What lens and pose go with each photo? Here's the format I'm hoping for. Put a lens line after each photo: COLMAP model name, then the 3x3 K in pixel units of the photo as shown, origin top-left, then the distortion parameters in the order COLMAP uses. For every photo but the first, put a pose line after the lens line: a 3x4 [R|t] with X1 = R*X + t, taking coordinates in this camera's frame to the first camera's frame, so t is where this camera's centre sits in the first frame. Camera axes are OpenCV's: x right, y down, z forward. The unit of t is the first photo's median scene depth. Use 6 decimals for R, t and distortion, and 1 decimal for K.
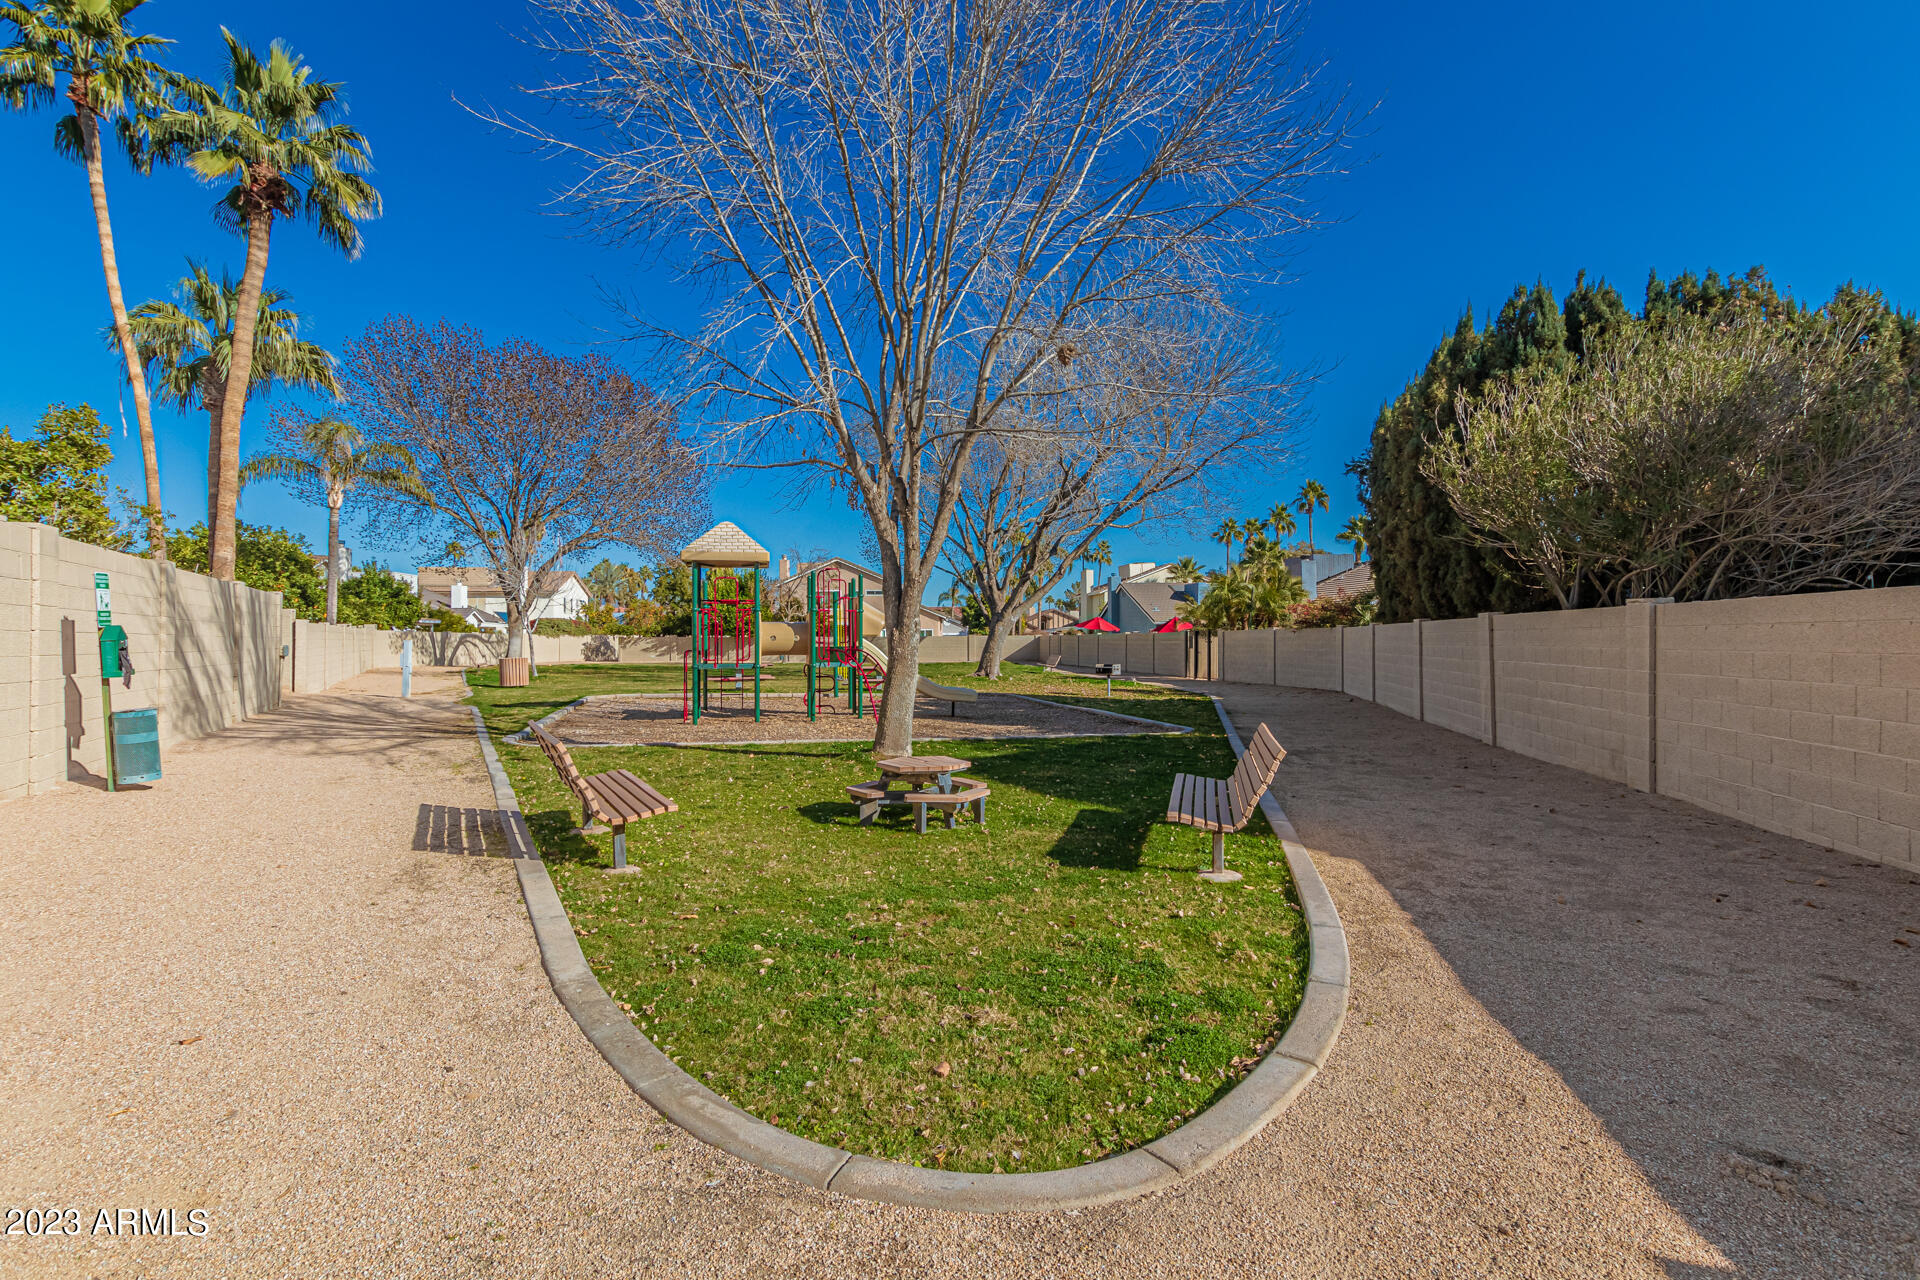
lens RADIAL K [[876.1, 0, 960.0], [0, 876.1, 640.0], [0, 0, 1]] dist [0.001483, 0.000017]
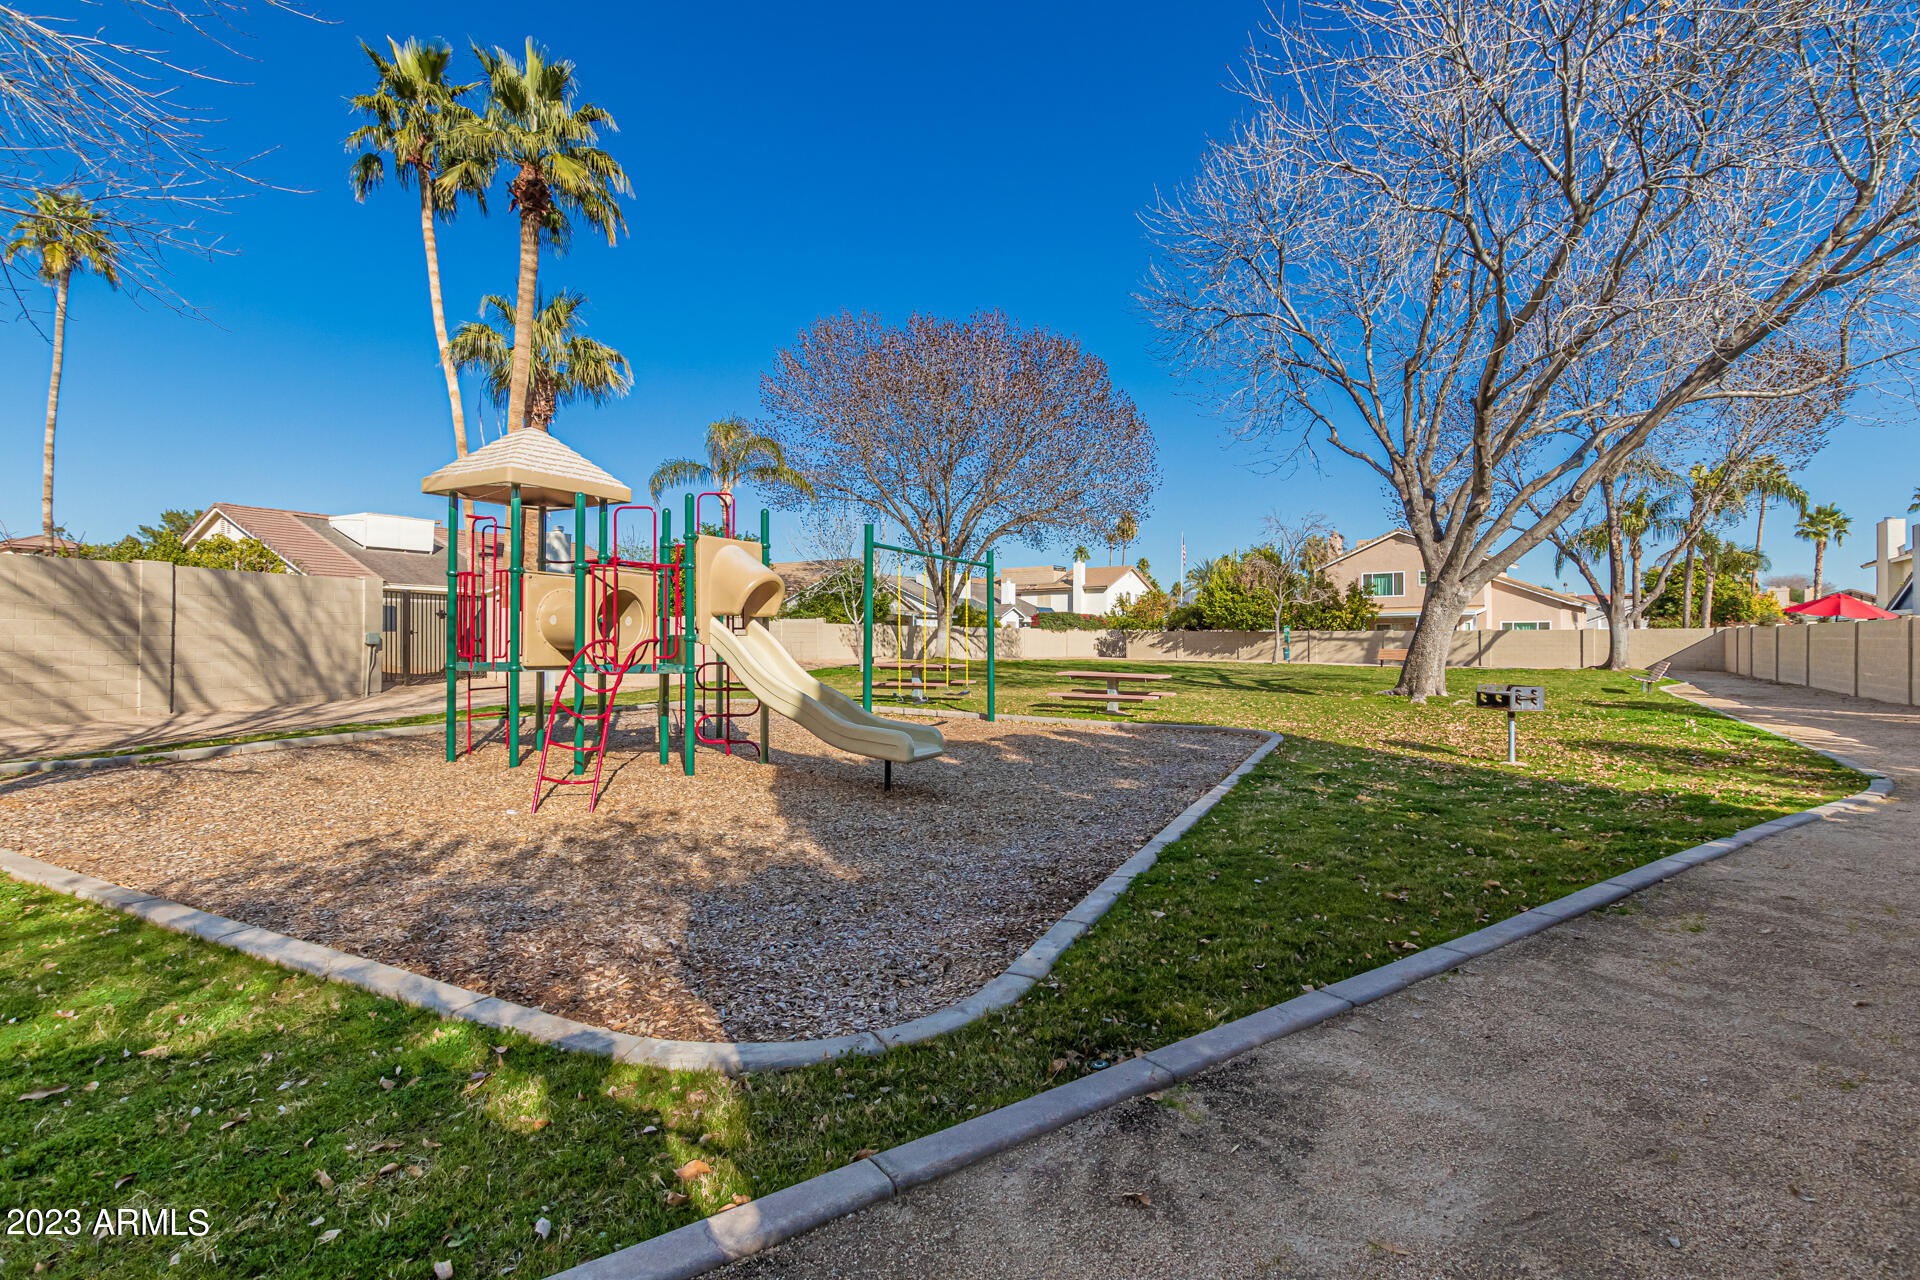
lens RADIAL K [[876.1, 0, 960.0], [0, 876.1, 640.0], [0, 0, 1]] dist [0.001483, 0.000017]
pose [[0.746527, 0.005101, -0.665336, 0.099463], [-0.004382, 0.999987, 0.002749, 0.003804], [0.665341, 0.000864, 0.746539, 0.197269]]
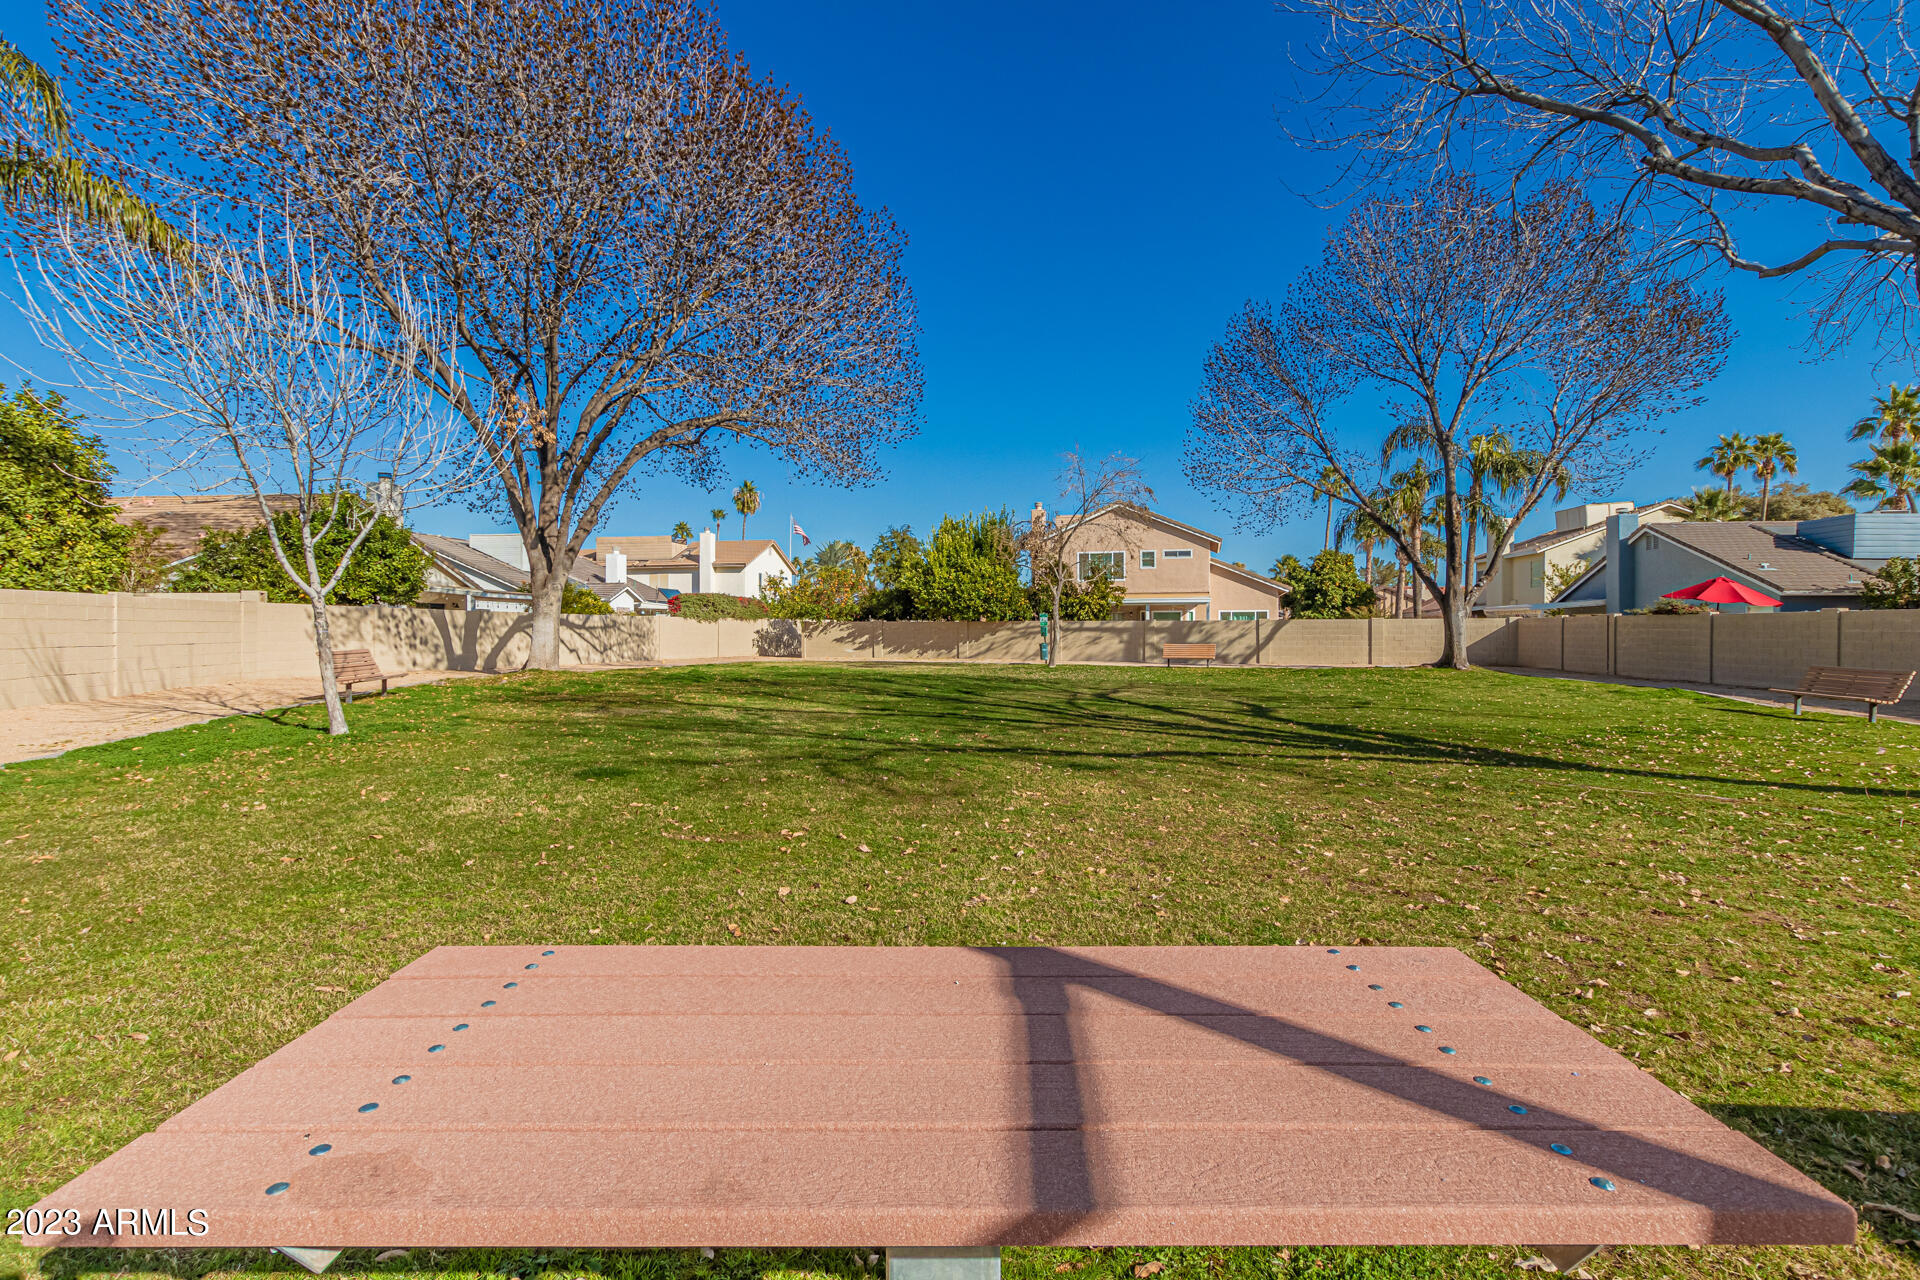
lens RADIAL K [[876.1, 0, 960.0], [0, 876.1, 640.0], [0, 0, 1]] dist [0.001483, 0.000017]
pose [[0.967192, 0.004324, -0.254010, -0.101779], [-0.001307, 0.999927, 0.012046, 0.002649], [0.254043, -0.011319, 0.967127, 0.387178]]
